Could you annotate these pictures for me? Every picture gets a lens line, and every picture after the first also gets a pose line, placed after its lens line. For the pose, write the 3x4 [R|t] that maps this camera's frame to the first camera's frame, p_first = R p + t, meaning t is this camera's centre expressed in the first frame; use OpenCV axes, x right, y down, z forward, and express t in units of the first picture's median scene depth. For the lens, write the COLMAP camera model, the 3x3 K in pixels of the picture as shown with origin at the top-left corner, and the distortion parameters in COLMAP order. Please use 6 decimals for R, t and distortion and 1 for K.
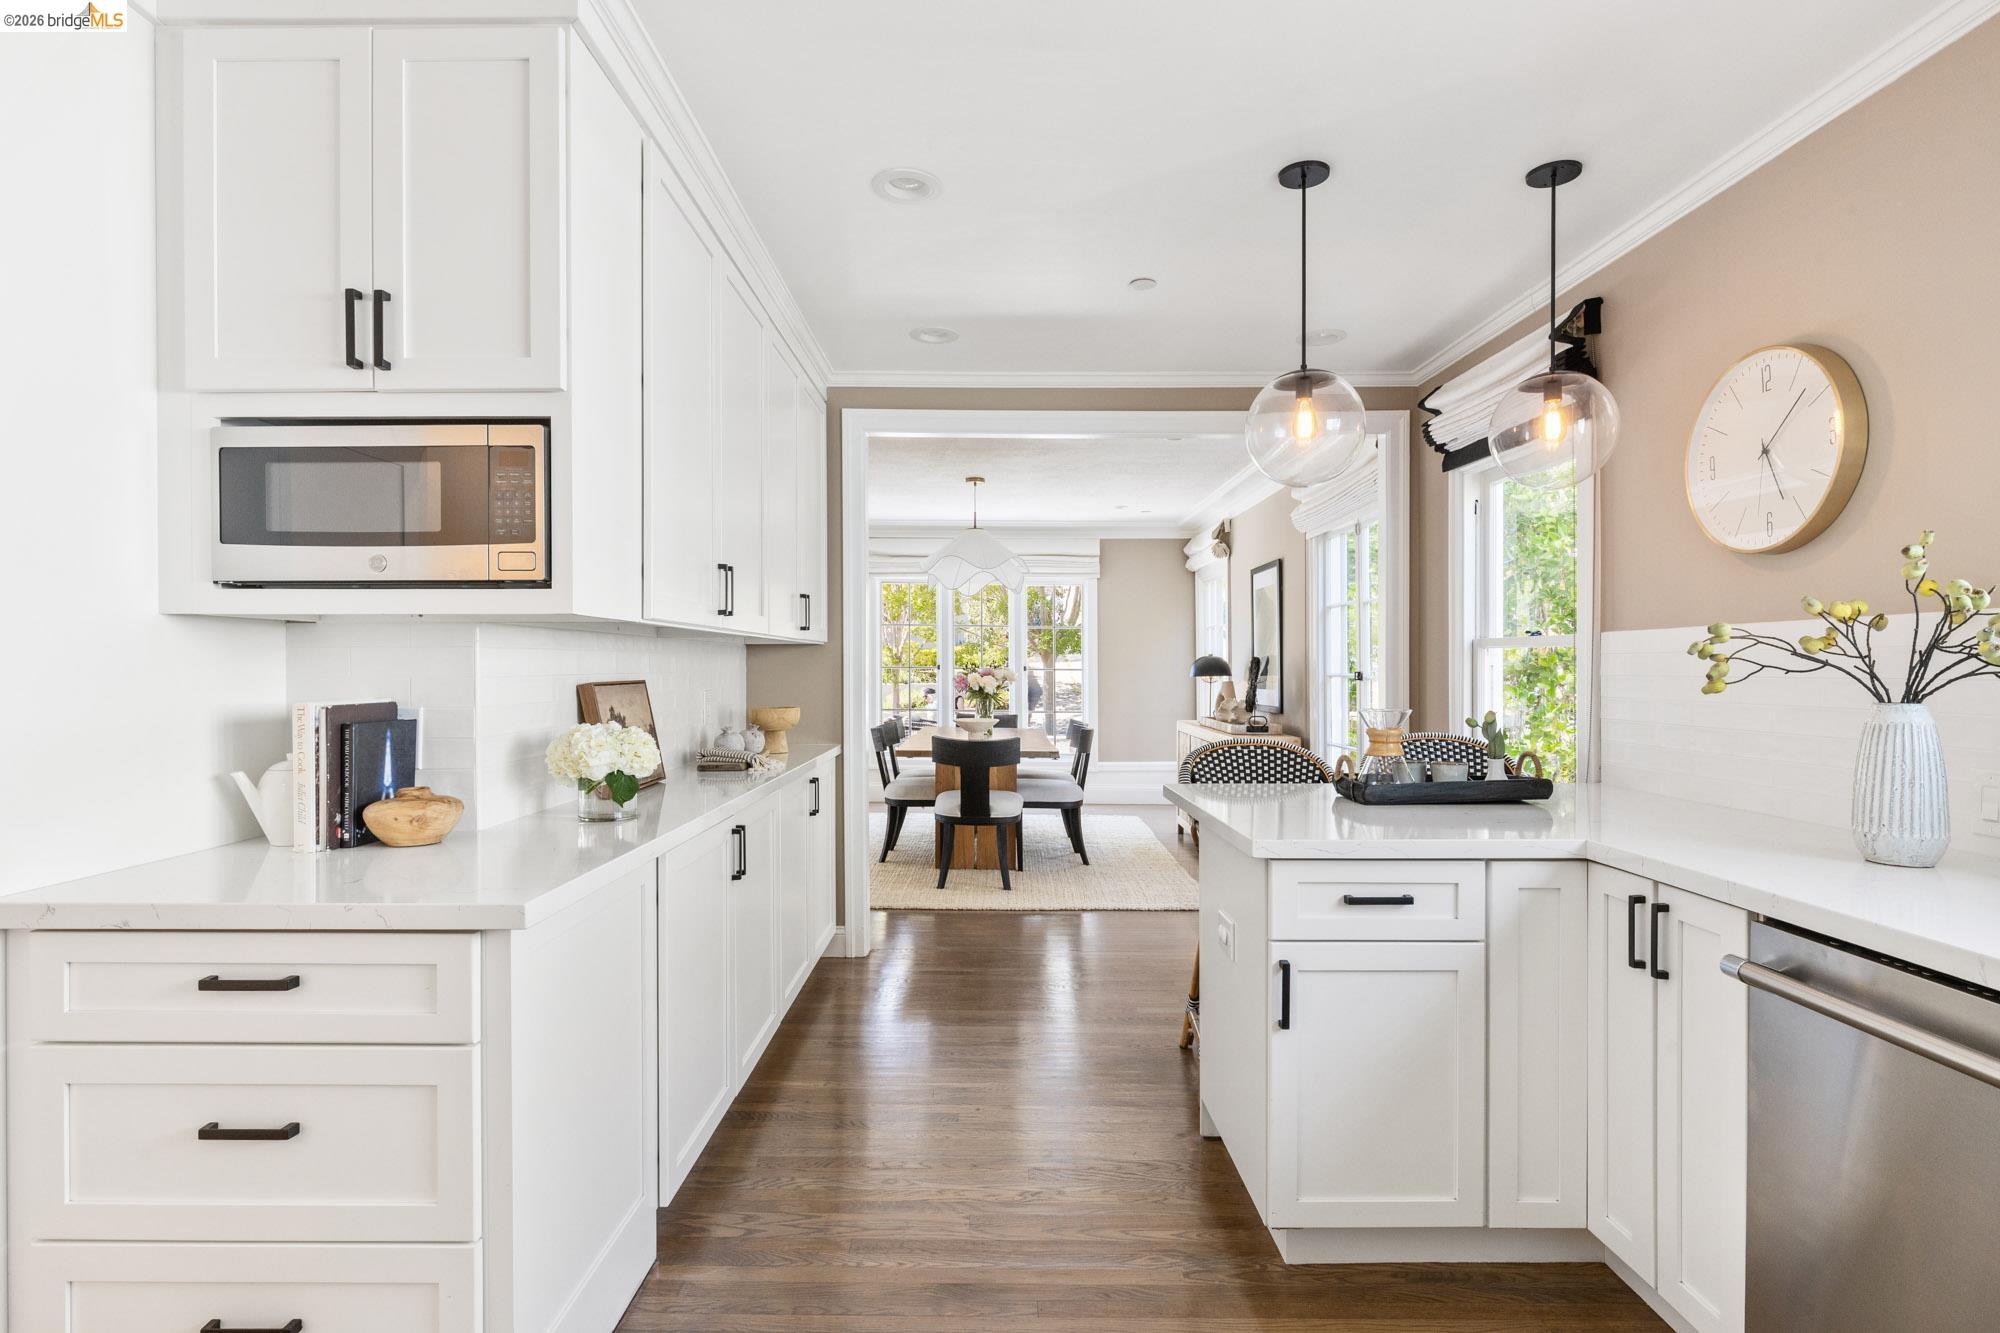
lens RADIAL K [[976.1, 0, 1000.0], [0, 976.1, 666.5], [0, 0, 1]] dist [-0.002800, 0.000431]
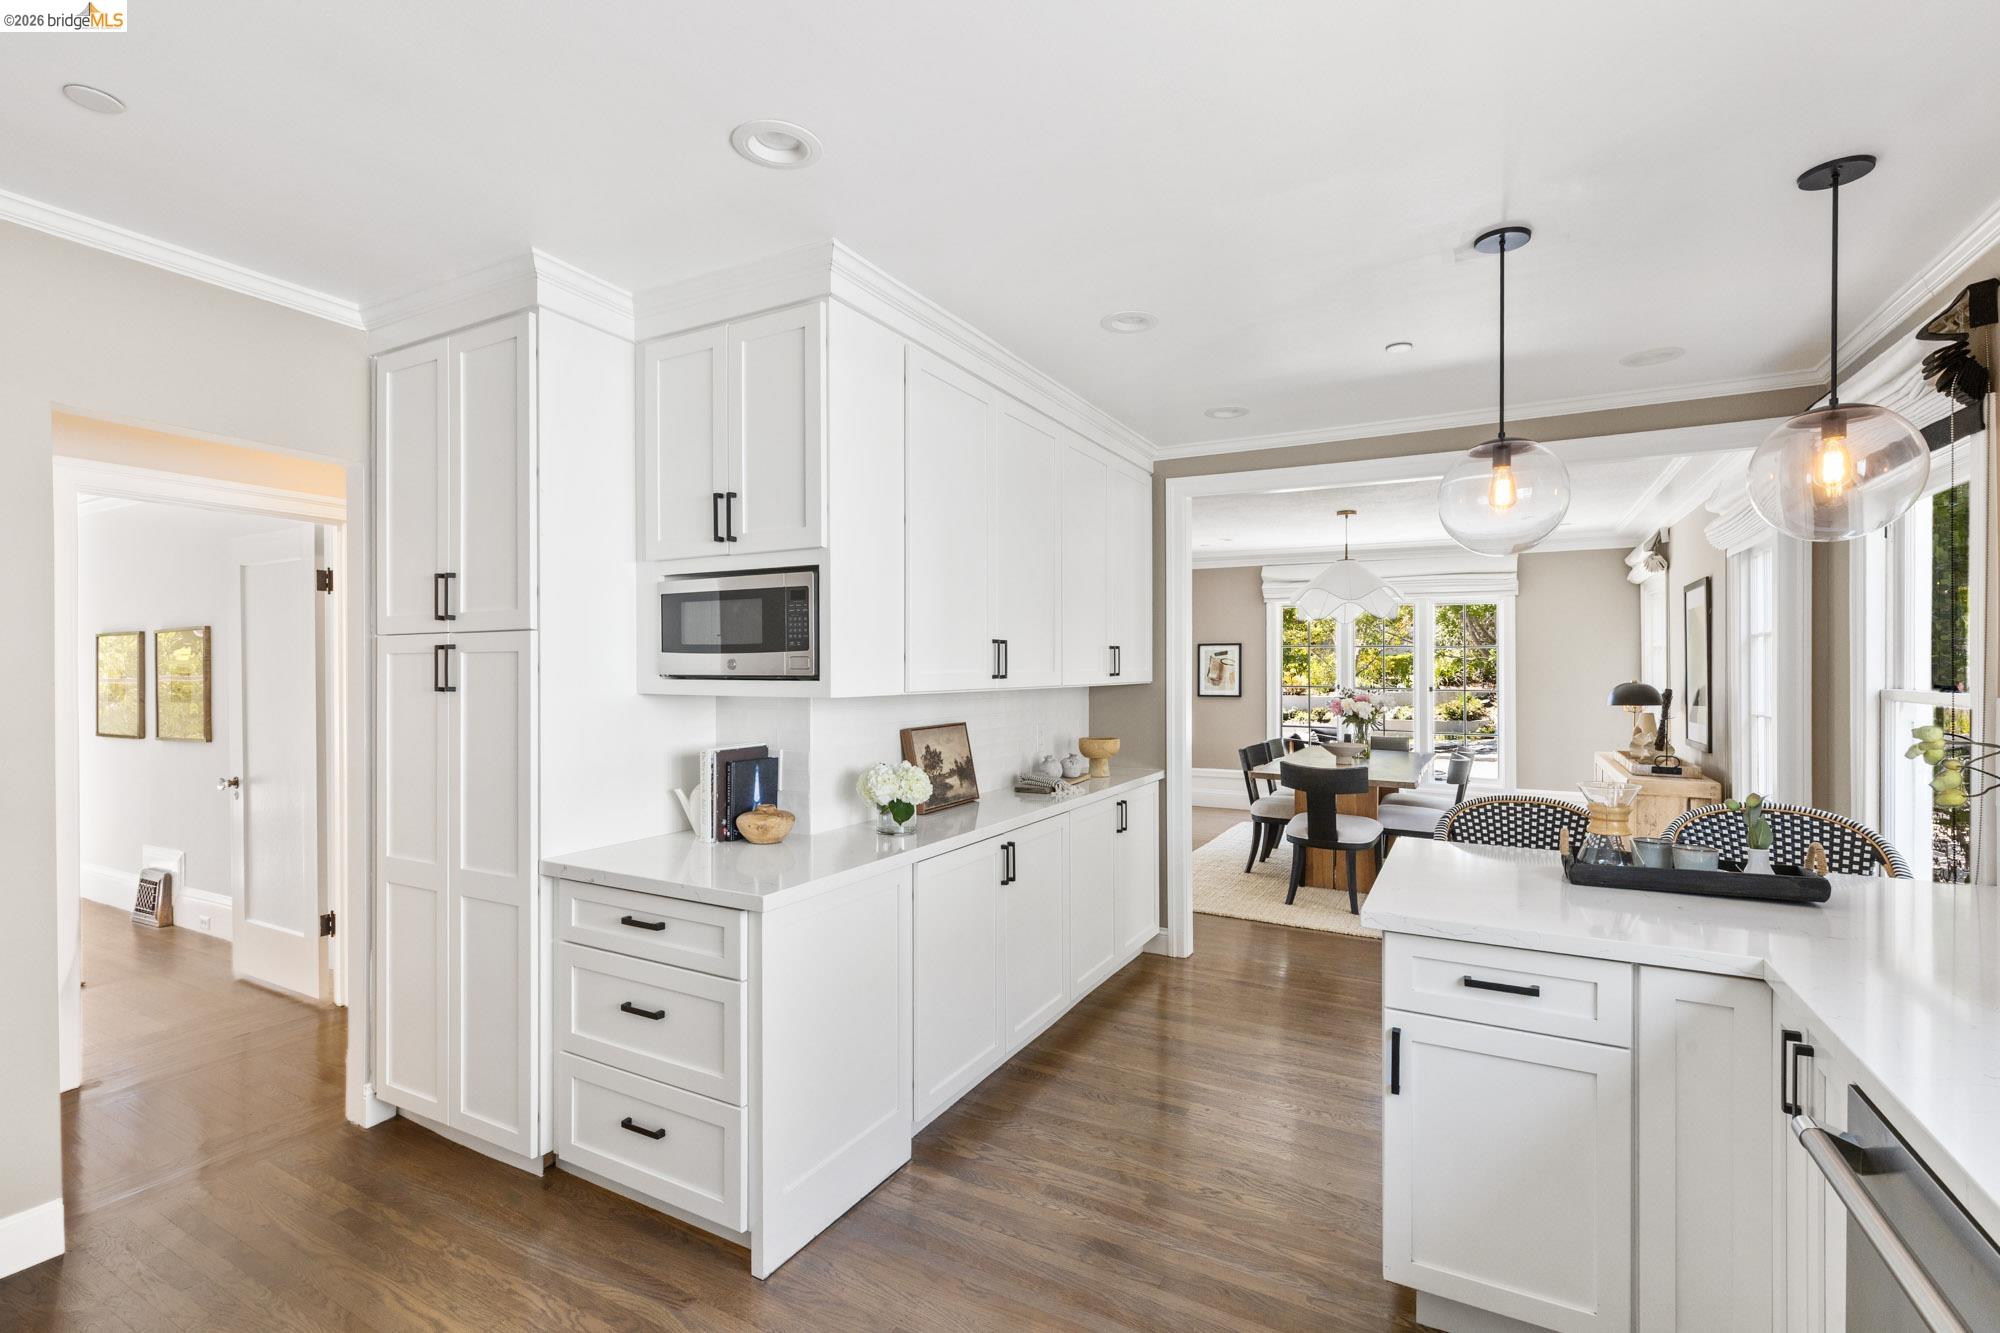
lens RADIAL K [[900.7, 0, 1000.0], [0, 900.7, 666.5], [0, 0, 1]] dist [0.002805, 0.000086]
pose [[0.878552, 0.000354, -0.477647, 0.332362], [-0.001775, 0.999995, -0.002523, -0.075654], [0.477643, 0.003064, 0.878548, -0.053190]]
